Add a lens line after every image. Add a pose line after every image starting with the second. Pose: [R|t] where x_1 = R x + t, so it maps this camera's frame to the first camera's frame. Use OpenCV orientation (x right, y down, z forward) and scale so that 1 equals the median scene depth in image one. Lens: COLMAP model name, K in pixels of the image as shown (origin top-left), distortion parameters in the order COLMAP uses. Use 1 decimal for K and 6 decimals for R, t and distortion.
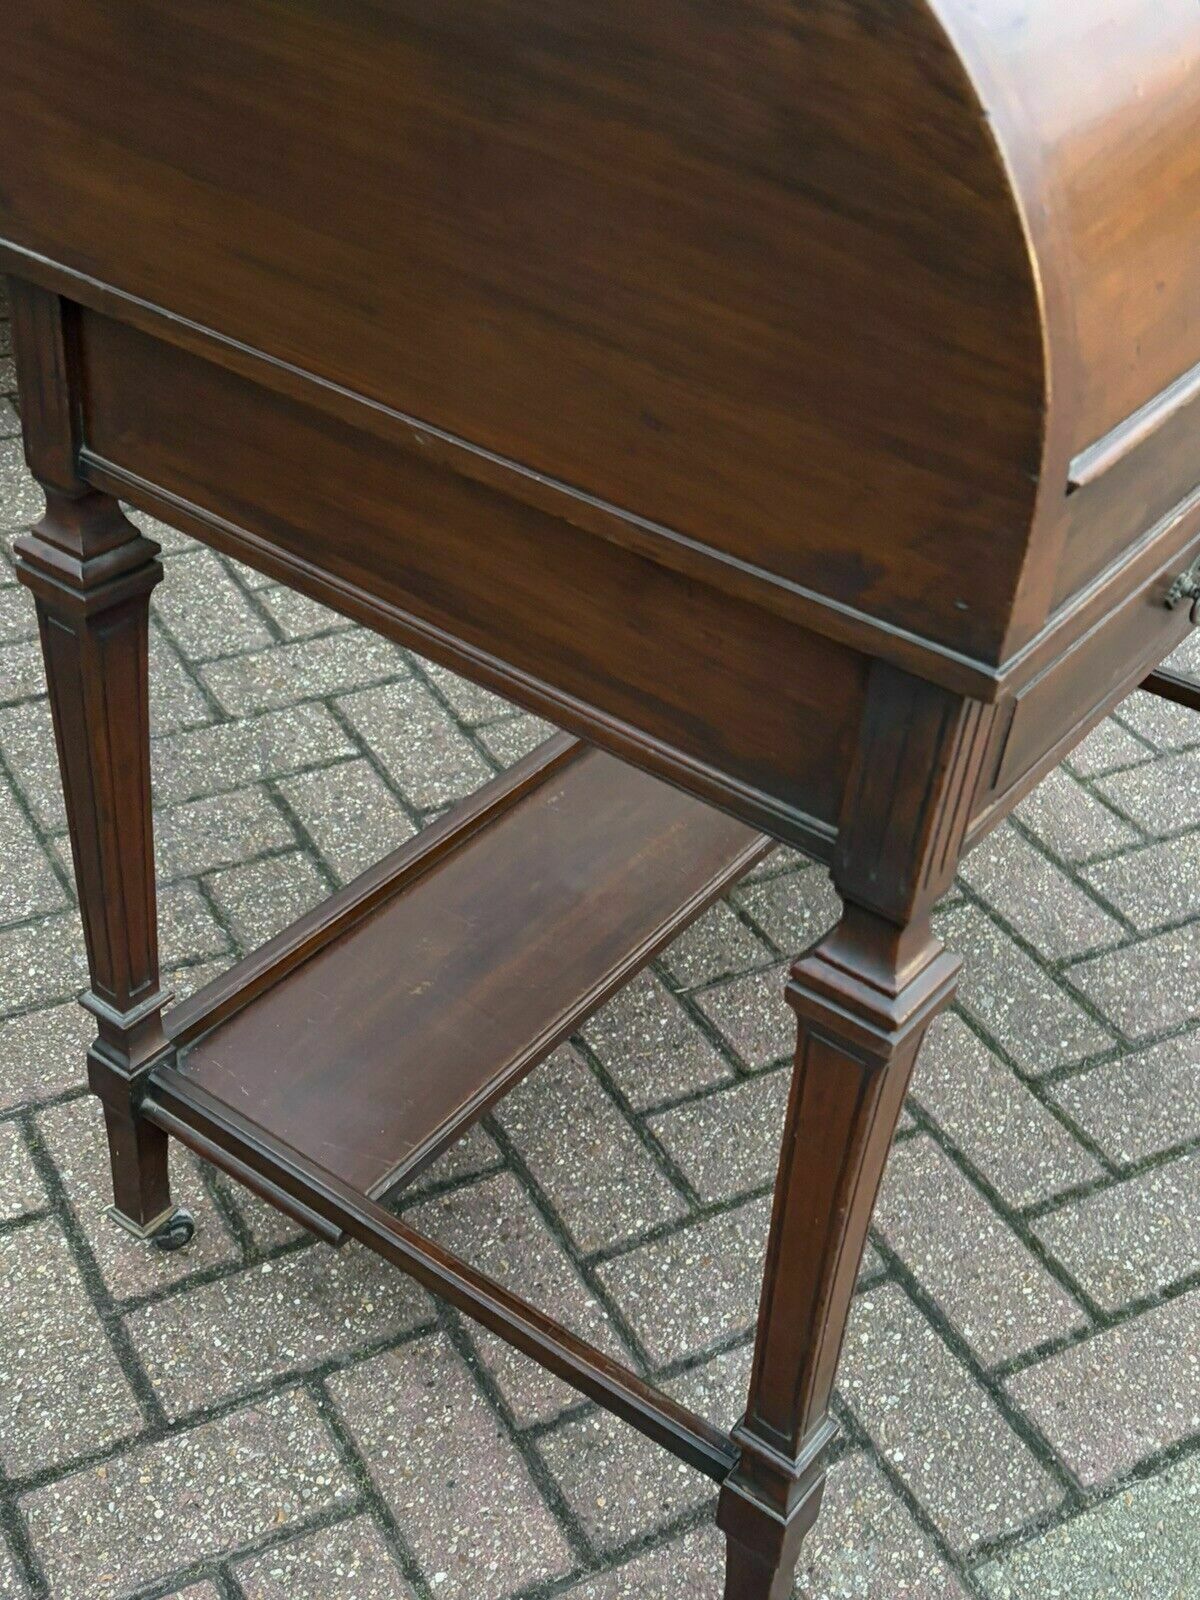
lens RADIAL K [[1949.8, 0, 576.3], [0, 1949.8, 801.7], [0, 0, 1]] dist [0.236076, -0.850076]
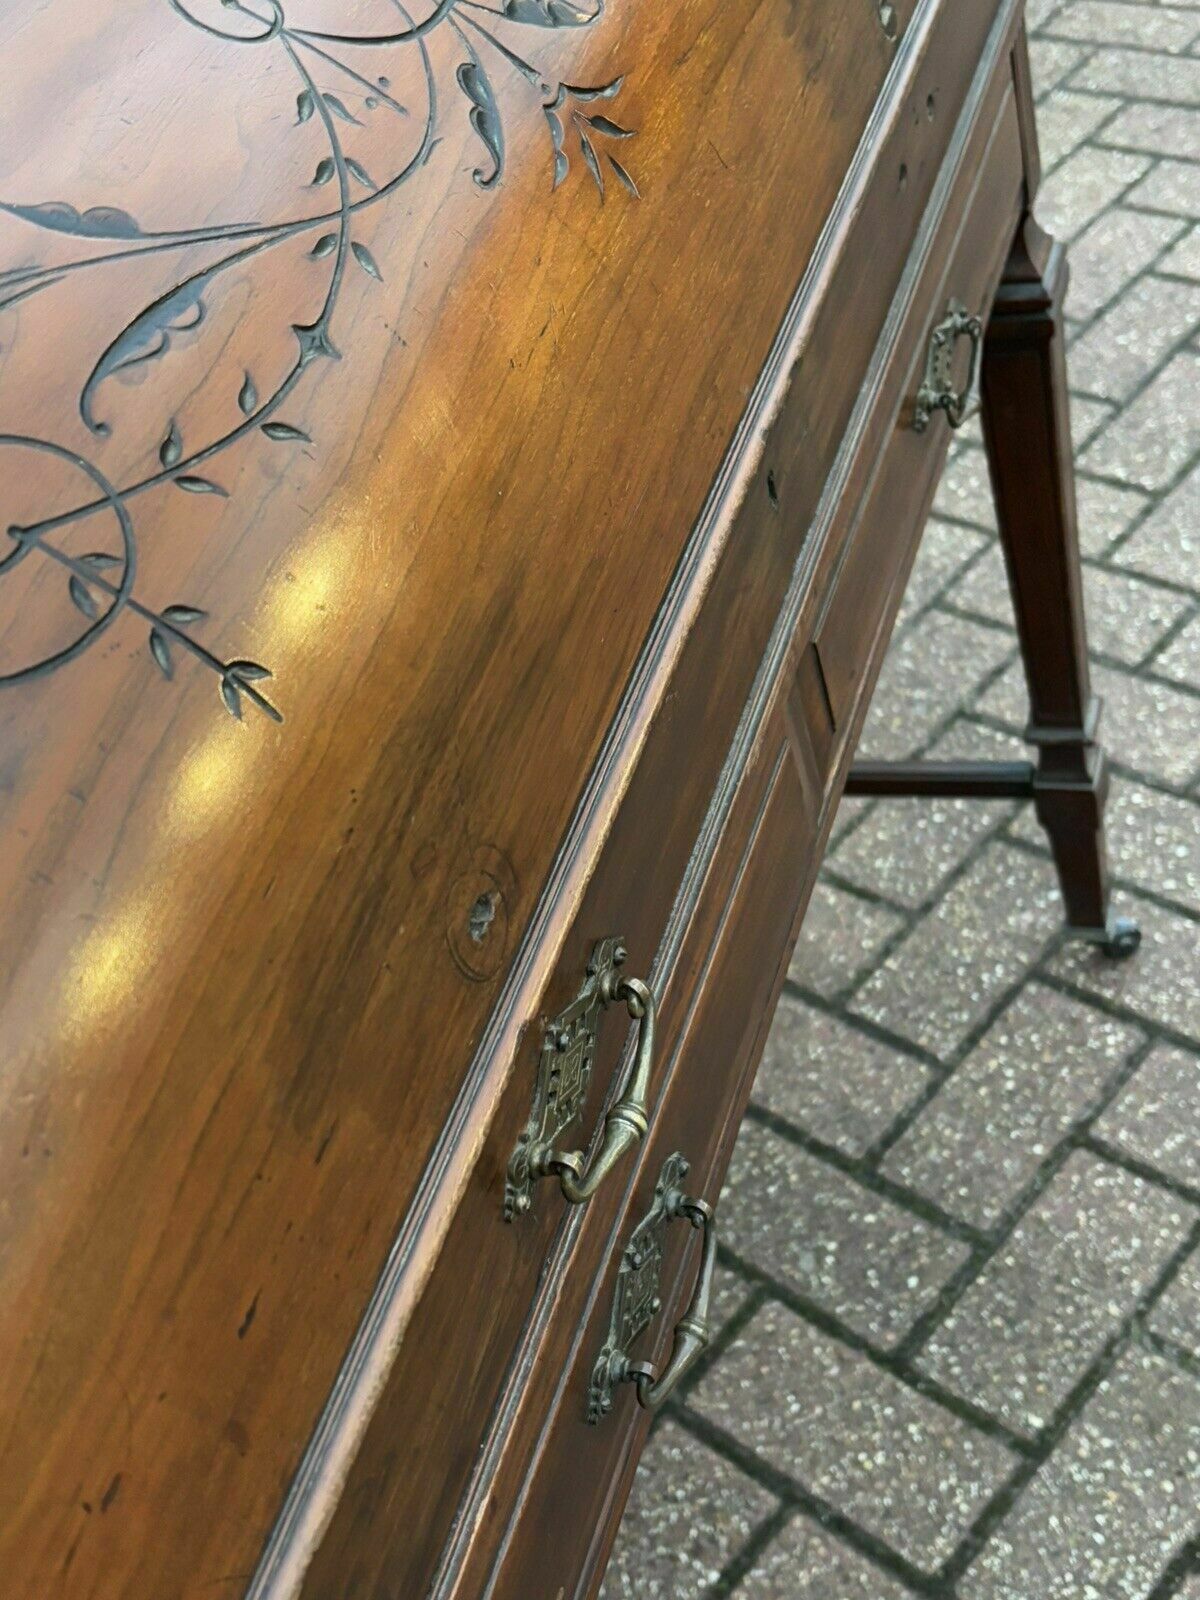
lens RADIAL K [[1970.5, 0, 596.7], [0, 1970.5, 805.7], [0, 0, 1]] dist [0.215043, -0.794765]
pose [[0.894993, -0.445502, 0.022690, 0.204253], [0.441991, 0.892514, 0.089796, -0.175952], [-0.060256, -0.070338, 0.995702, 0.234668]]
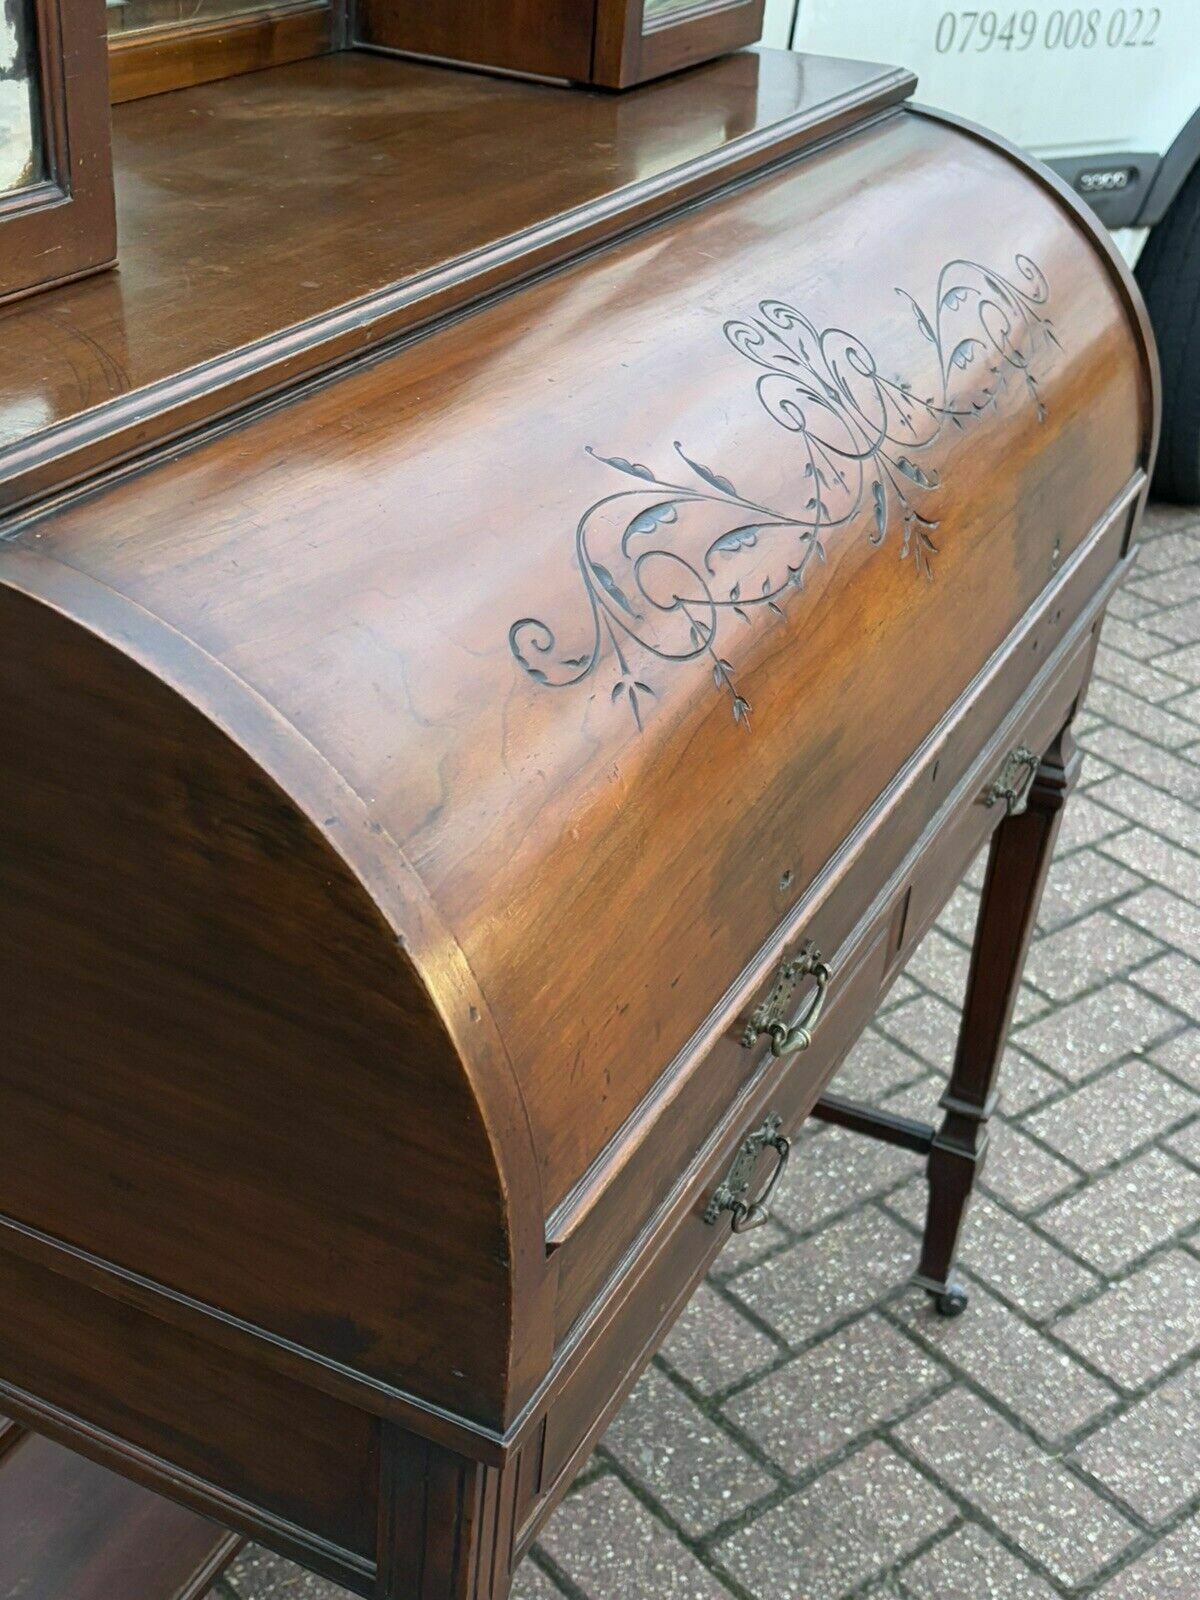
lens RADIAL K [[1972.5, 0, 593.7], [0, 1972.5, 810.3], [0, 0, 1]] dist [0.160946, -0.549150]
pose [[0.982350, -0.093442, 0.162042, 0.056816], [0.111844, 0.987794, -0.108416, -0.111516], [-0.149934, 0.124625, 0.980810, 0.008601]]
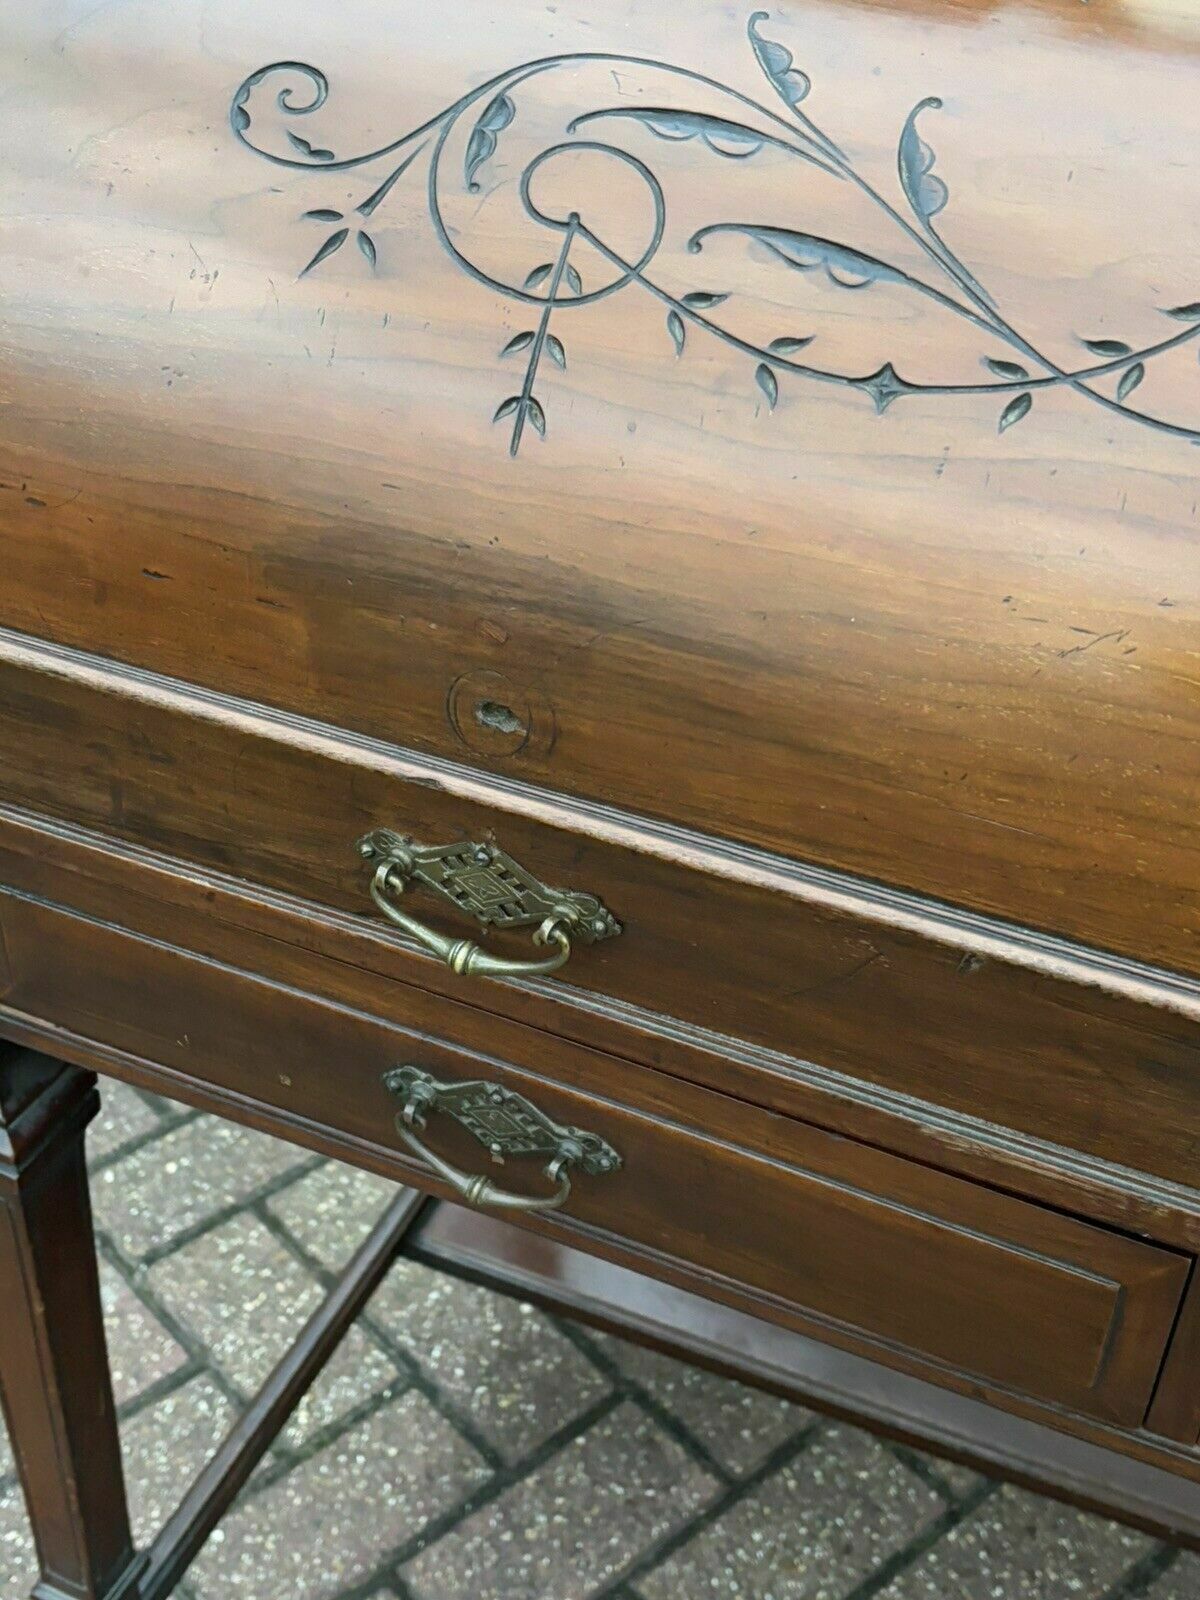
lens RADIAL K [[1972.5, 0, 593.7], [0, 1972.5, 810.3], [0, 0, 1]] dist [0.160946, -0.549150]
pose [[0.222856, 0.528803, -0.818964, 0.477262], [-0.609587, 0.731178, 0.306239, -0.245513], [0.760749, 0.430983, 0.485299, 0.369185]]
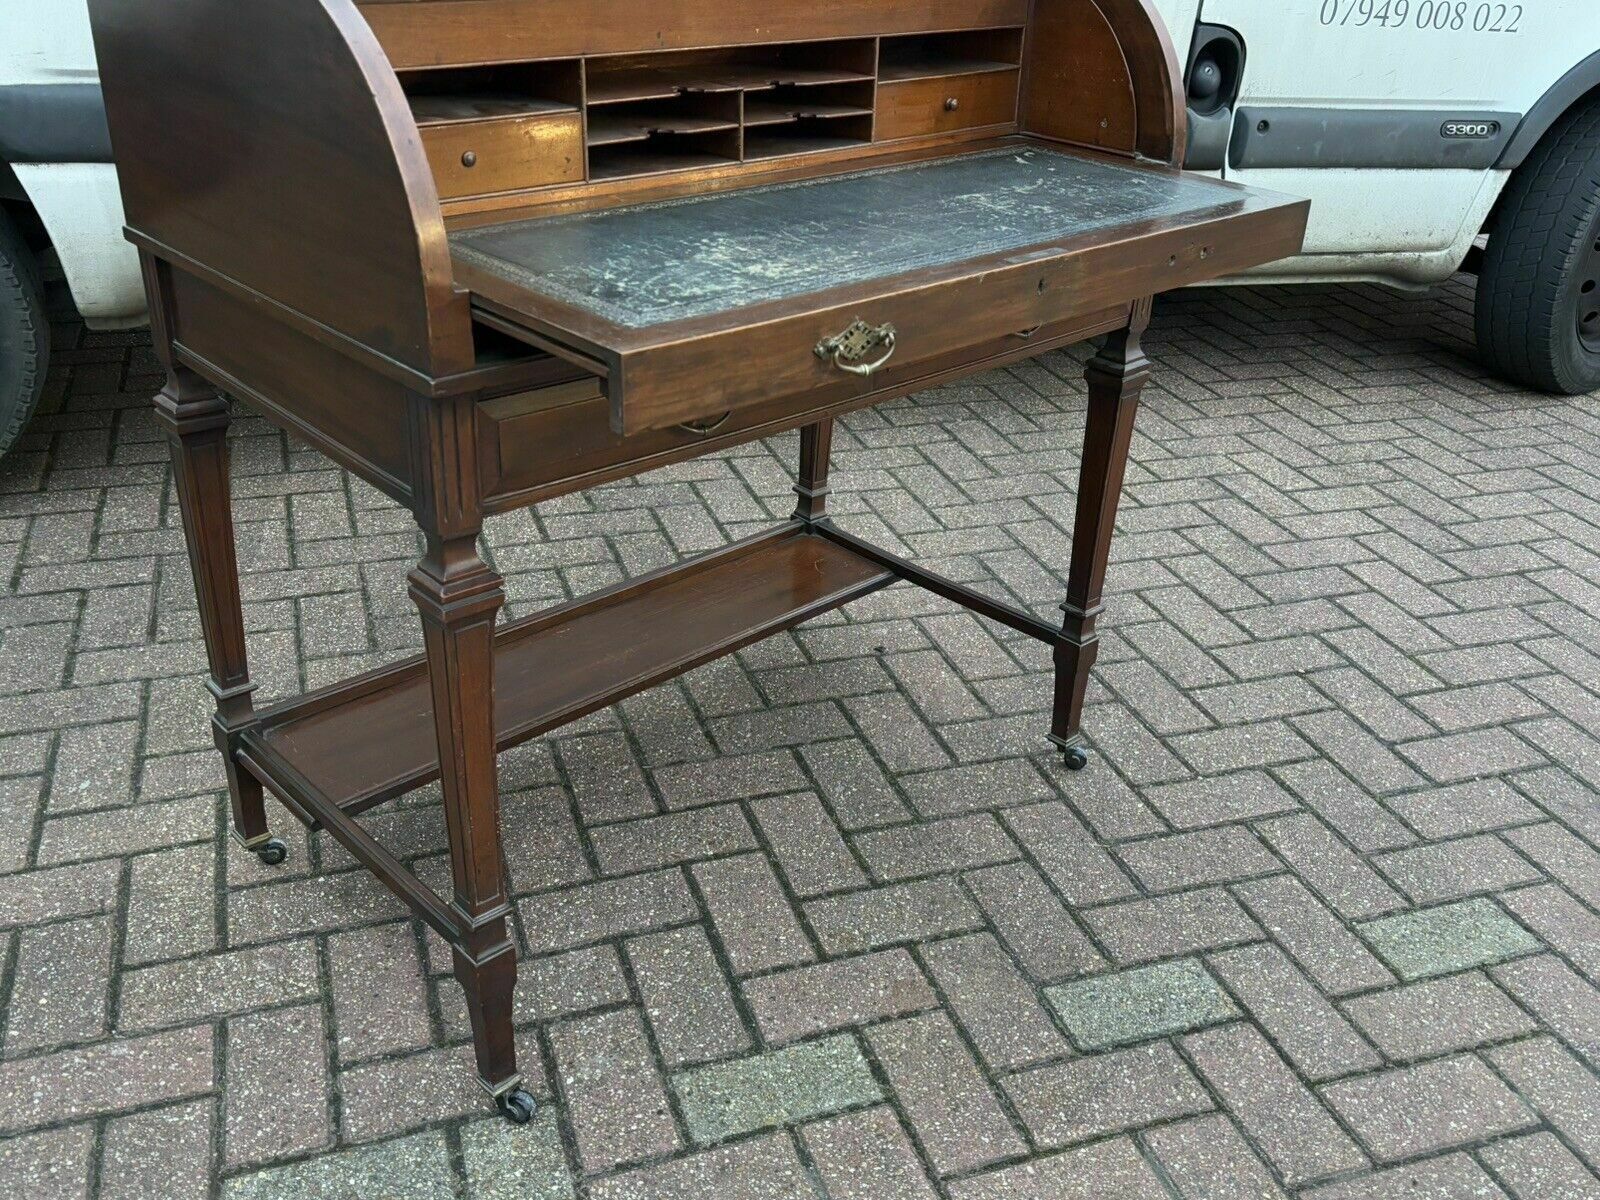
lens RADIAL K [[1440.9, 0, 800.0], [0, 1440.9, 600.0], [0, 0, 1]] dist [0.041281, -0.039226]
pose [[0.986308, 0.051674, -0.156609, 0.361028], [-0.080473, 0.979710, -0.183553, 0.171818], [0.143947, 0.193643, 0.970454, -0.140911]]
